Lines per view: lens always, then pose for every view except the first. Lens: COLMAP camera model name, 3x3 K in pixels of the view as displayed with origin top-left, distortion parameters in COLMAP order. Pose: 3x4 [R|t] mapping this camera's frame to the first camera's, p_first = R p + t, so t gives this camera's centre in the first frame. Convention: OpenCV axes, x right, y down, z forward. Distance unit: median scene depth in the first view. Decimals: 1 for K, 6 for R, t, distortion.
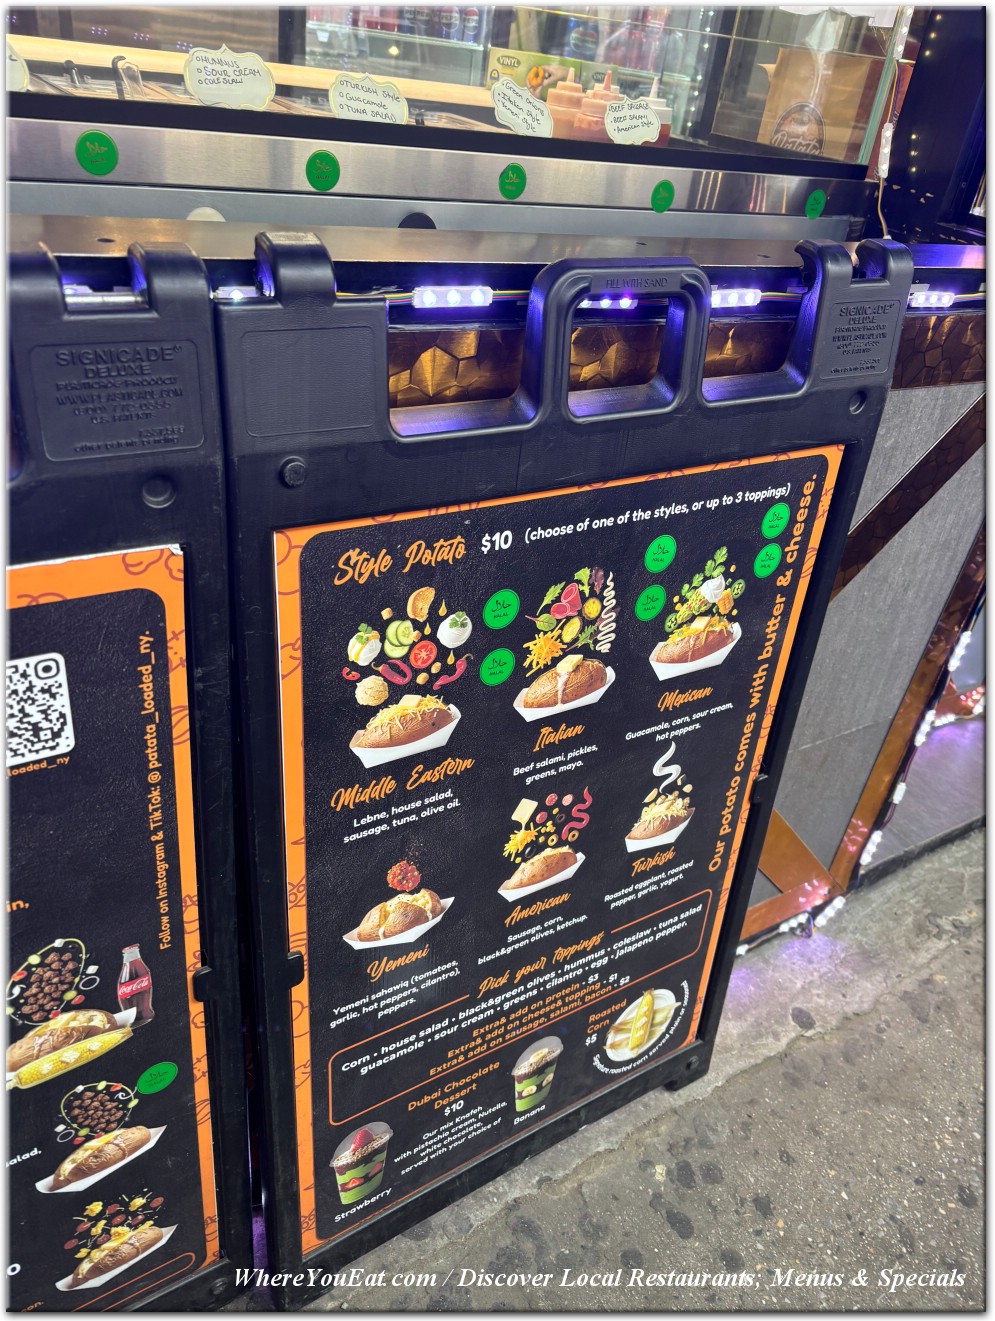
lens RADIAL K [[982.9, 0, 499.1], [0, 982.9, 655.8], [0, 0, 1]] dist [0.012734, -0.002792]
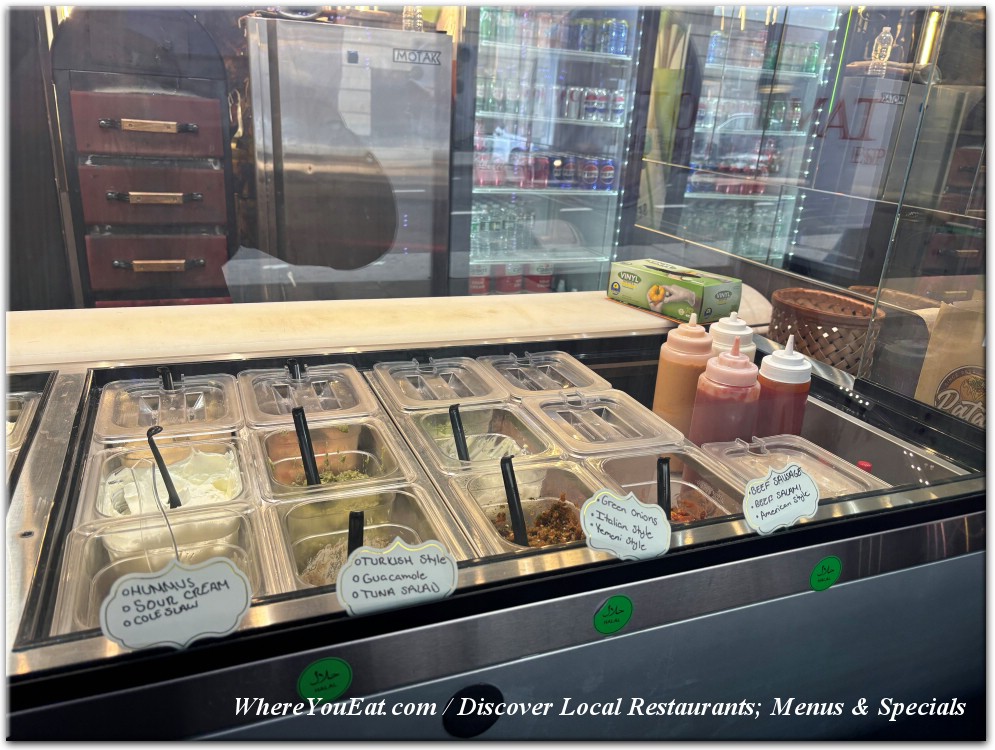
lens RADIAL K [[740.3, 0, 497.5], [0, 740.3, 378.7], [0, 0, 1]] dist [0.012734, -0.002792]
pose [[0.981637, -0.007168, -0.190623, 0.038676], [-0.037612, 0.972404, -0.230253, -0.581123], [0.187013, 0.233195, 0.954278, 0.479985]]
